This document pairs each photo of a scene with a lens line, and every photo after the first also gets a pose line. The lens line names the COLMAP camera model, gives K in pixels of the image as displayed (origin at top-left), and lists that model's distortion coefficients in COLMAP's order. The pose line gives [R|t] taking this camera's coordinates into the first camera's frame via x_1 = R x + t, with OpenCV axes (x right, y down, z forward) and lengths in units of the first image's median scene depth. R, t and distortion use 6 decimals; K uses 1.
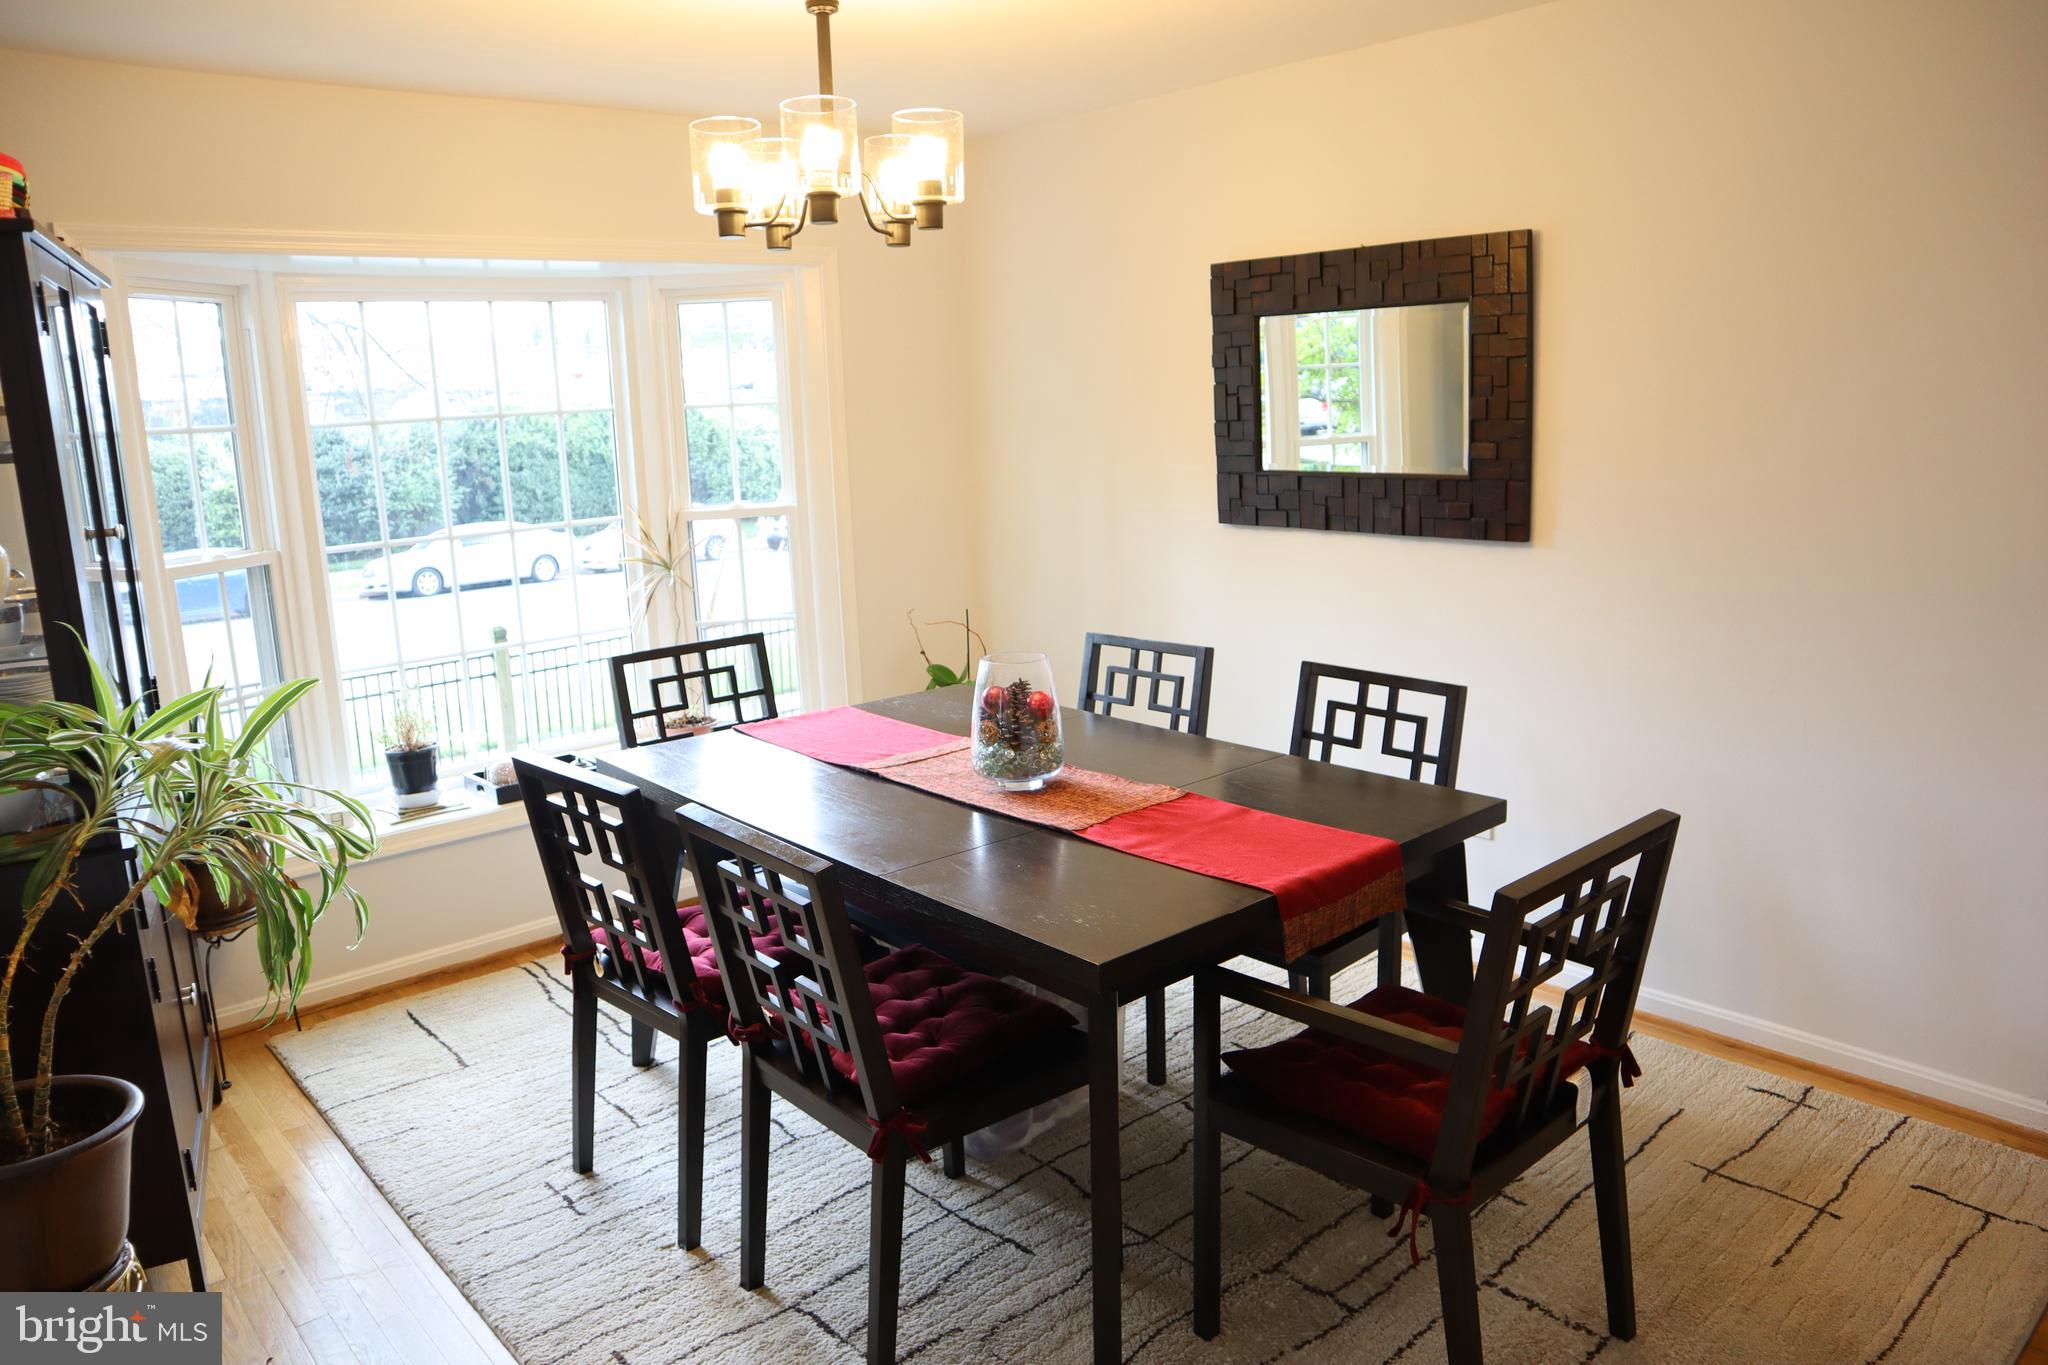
lens RADIAL K [[1399.1, 0, 1024.0], [0, 1399.1, 682.5], [0, 0, 1]] dist [-0.194325, 0.054226]
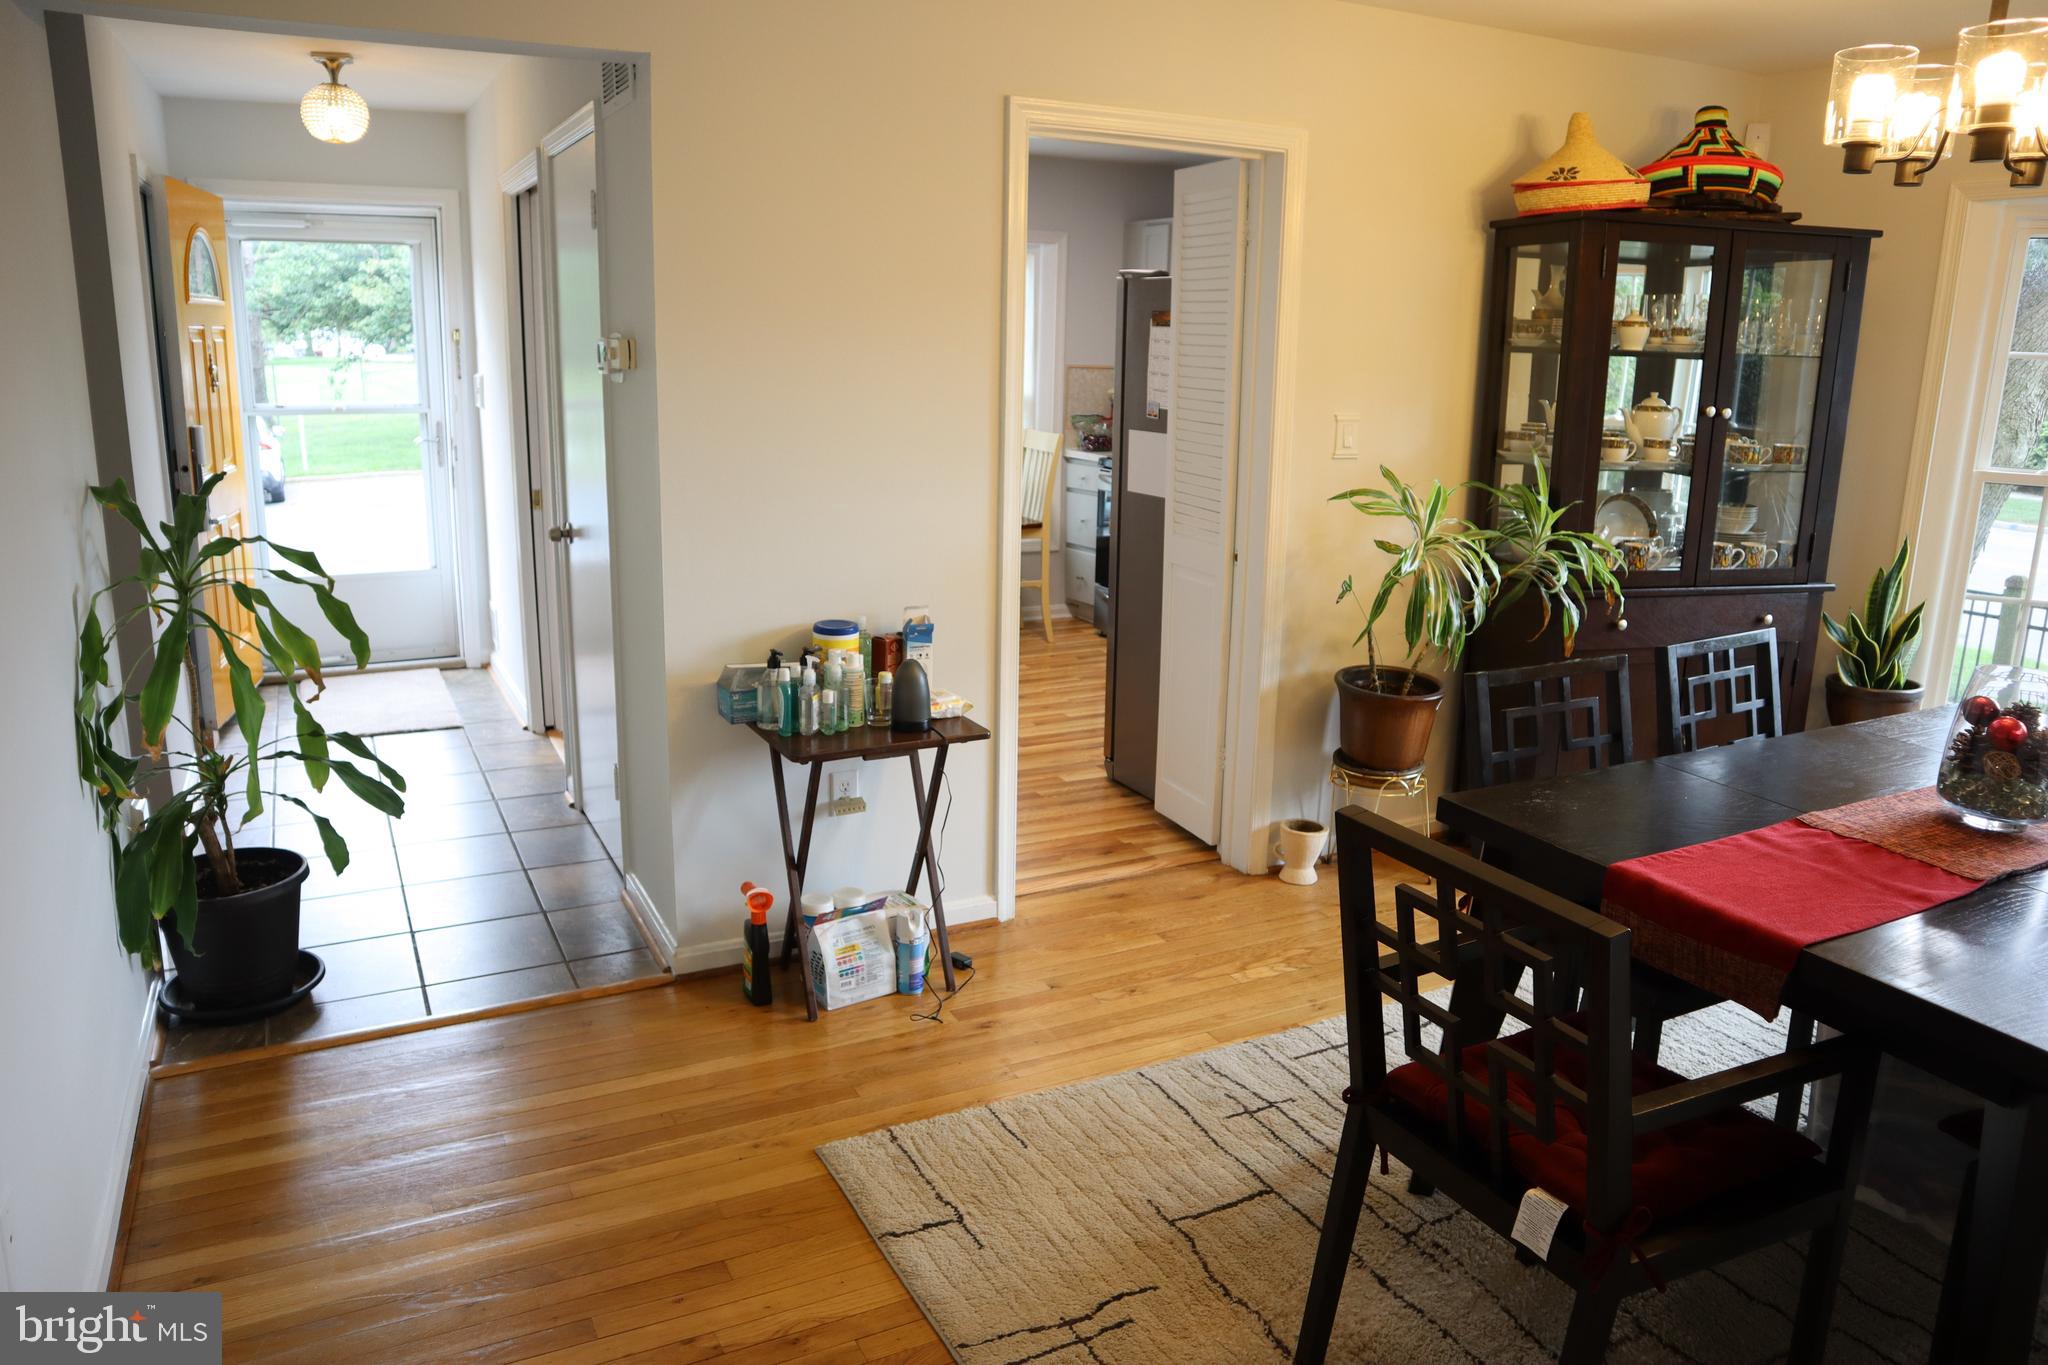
lens RADIAL K [[1399.1, 0, 1024.0], [0, 1399.1, 682.5], [0, 0, 1]] dist [-0.194325, 0.054226]
pose [[-0.247746, 0.244378, -0.937497, 0.908795], [-0.209007, 0.931397, 0.298020, -0.120034], [0.946012, 0.269777, -0.179673, 0.655709]]
